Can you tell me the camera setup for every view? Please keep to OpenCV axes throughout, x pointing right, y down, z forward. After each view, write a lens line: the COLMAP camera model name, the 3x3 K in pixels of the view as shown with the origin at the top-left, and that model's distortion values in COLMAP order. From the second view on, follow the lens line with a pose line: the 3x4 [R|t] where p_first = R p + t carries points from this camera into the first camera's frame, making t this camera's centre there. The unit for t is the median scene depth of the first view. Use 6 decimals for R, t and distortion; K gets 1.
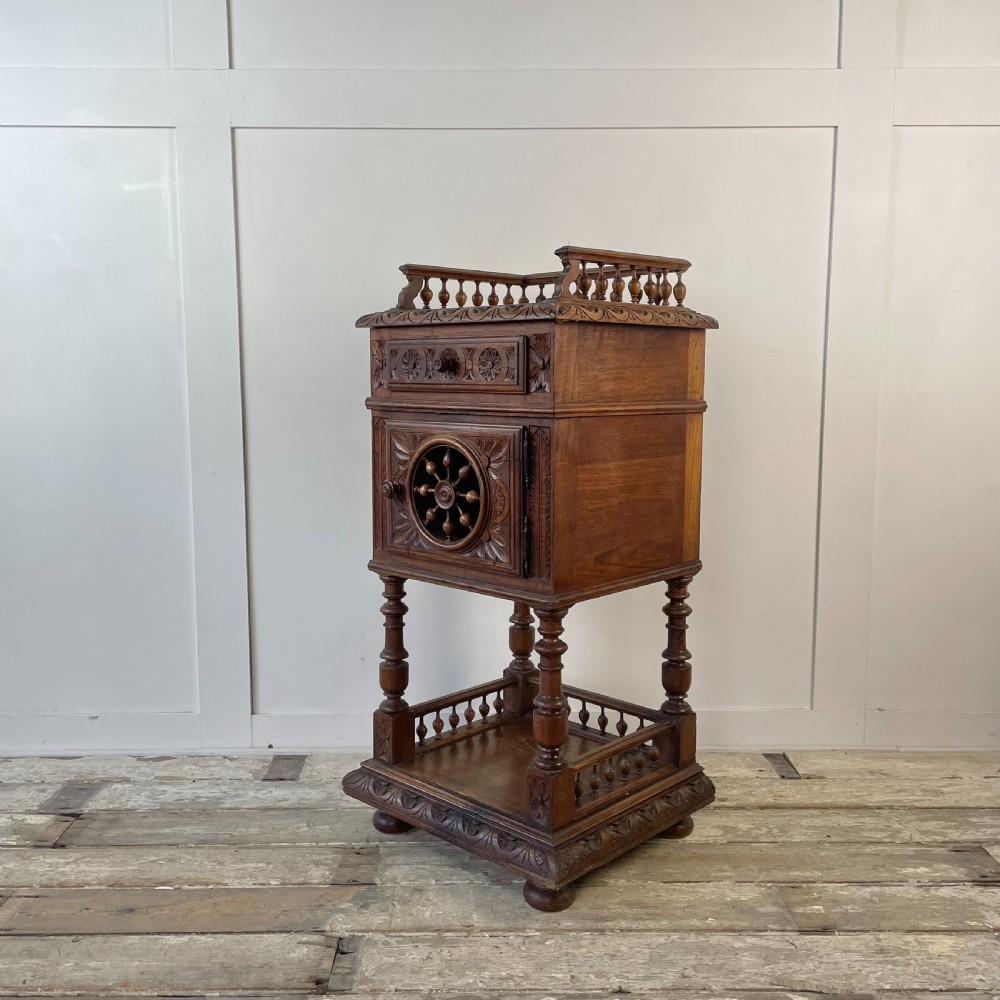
lens RADIAL K [[1030.3, 0, 500.0], [0, 1030.3, 500.0], [0, 0, 1]] dist [0.087022, -0.123739]
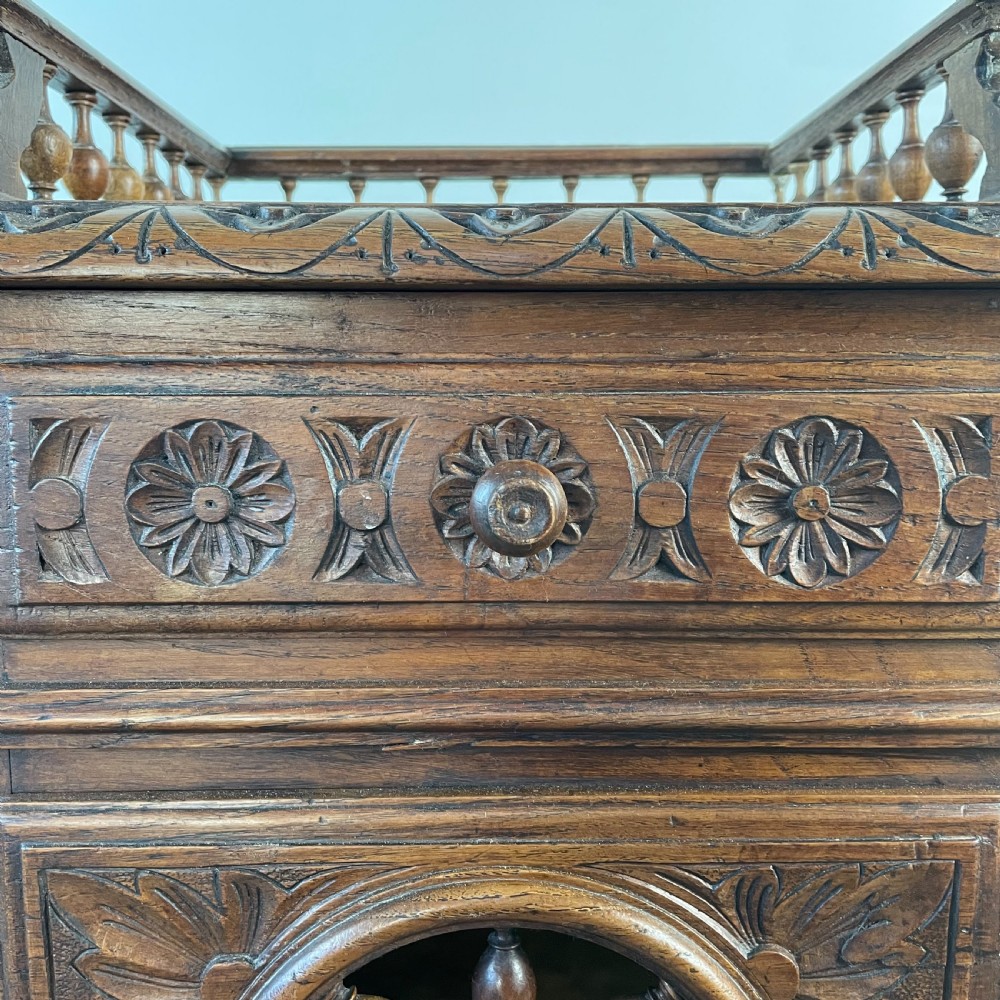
lens RADIAL K [[1030.3, 0, 500.0], [0, 1030.3, 500.0], [0, 0, 1]] dist [0.087022, -0.123739]
pose [[0.730292, -0.096863, 0.676233, -0.176161], [0.083090, 0.995142, 0.052811, -0.139969], [-0.678063, 0.017621, 0.734793, 0.851185]]
